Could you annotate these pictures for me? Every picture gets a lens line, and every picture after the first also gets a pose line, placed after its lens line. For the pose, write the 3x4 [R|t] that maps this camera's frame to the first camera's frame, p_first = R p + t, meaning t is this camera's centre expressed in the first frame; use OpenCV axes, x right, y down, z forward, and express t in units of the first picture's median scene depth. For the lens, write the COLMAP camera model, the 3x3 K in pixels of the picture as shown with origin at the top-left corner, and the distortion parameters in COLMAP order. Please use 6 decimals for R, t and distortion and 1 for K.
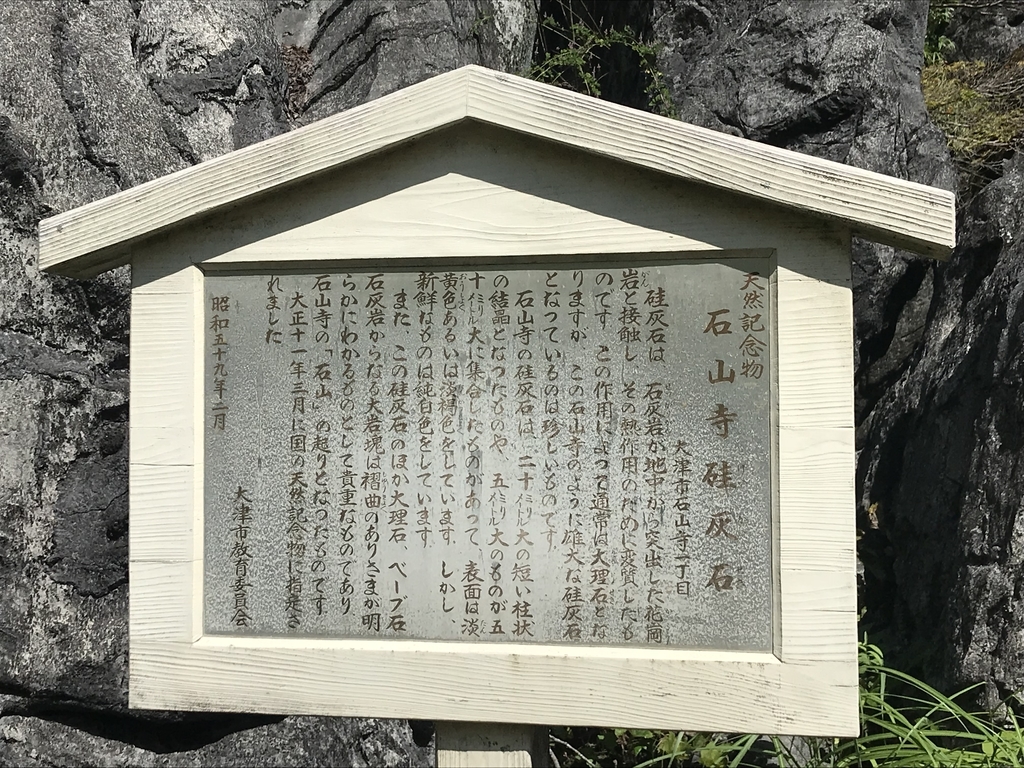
lens RADIAL K [[1811.8, 0, 512.0], [0, 1811.8, 384.0], [0, 0, 1]] dist [0.012909, 0.056682]
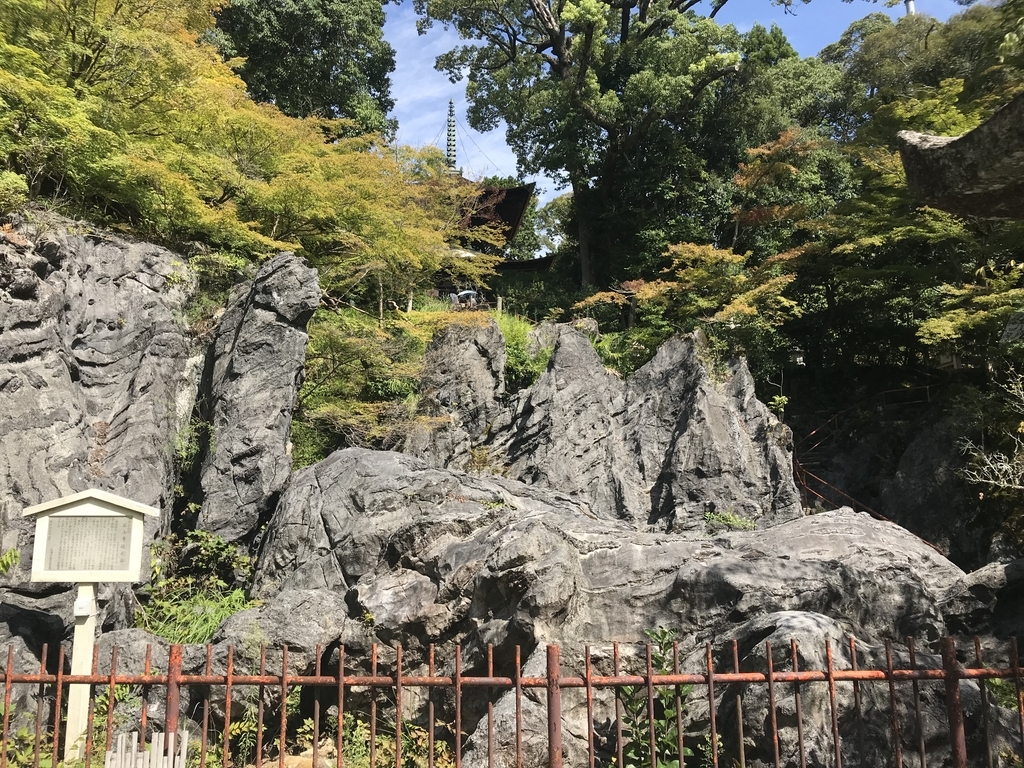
lens RADIAL K [[836.2, 0, 512.0], [0, 836.2, 384.0], [0, 0, 1]] dist [-0.001761, -0.013186]
pose [[0.958658, 0.052531, 0.279670, 0.196994], [-0.011029, 0.988933, -0.147949, -0.036005], [-0.284347, 0.138748, 0.948628, -0.840164]]
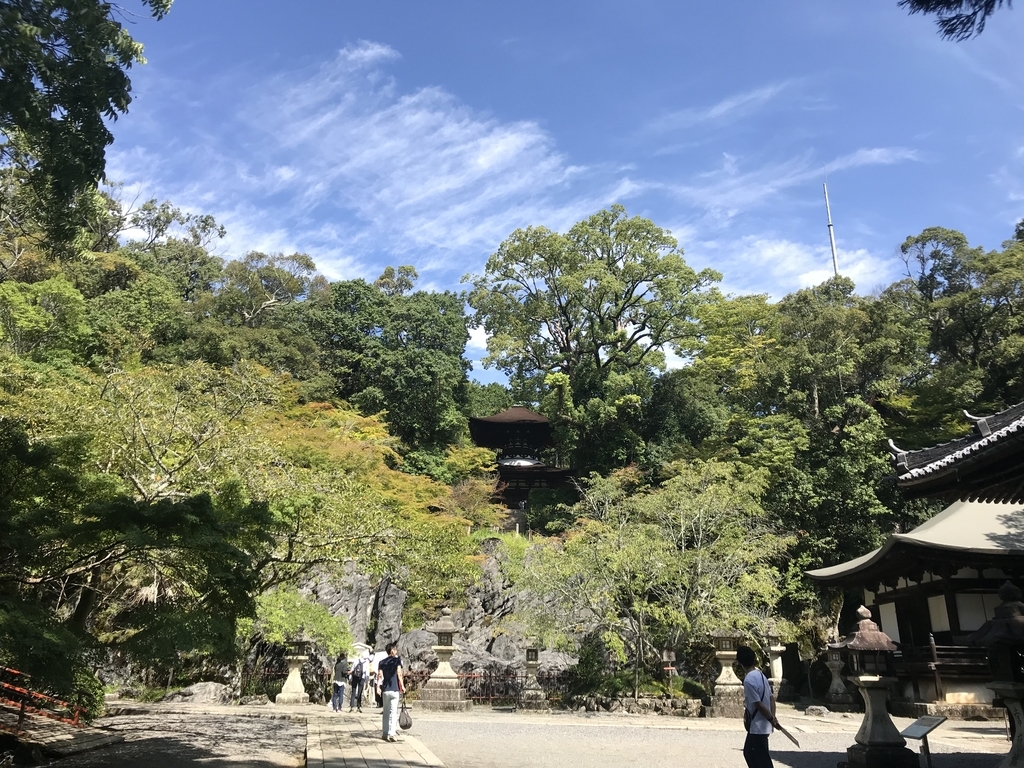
lens RADIAL K [[836.2, 0, 512.0], [0, 836.2, 384.0], [0, 0, 1]] dist [-0.001761, -0.013186]
pose [[0.989804, 0.066545, 0.125938, 0.173762], [-0.028154, 0.958118, -0.284985, -0.132545], [-0.139628, 0.278534, 0.950223, -4.773958]]
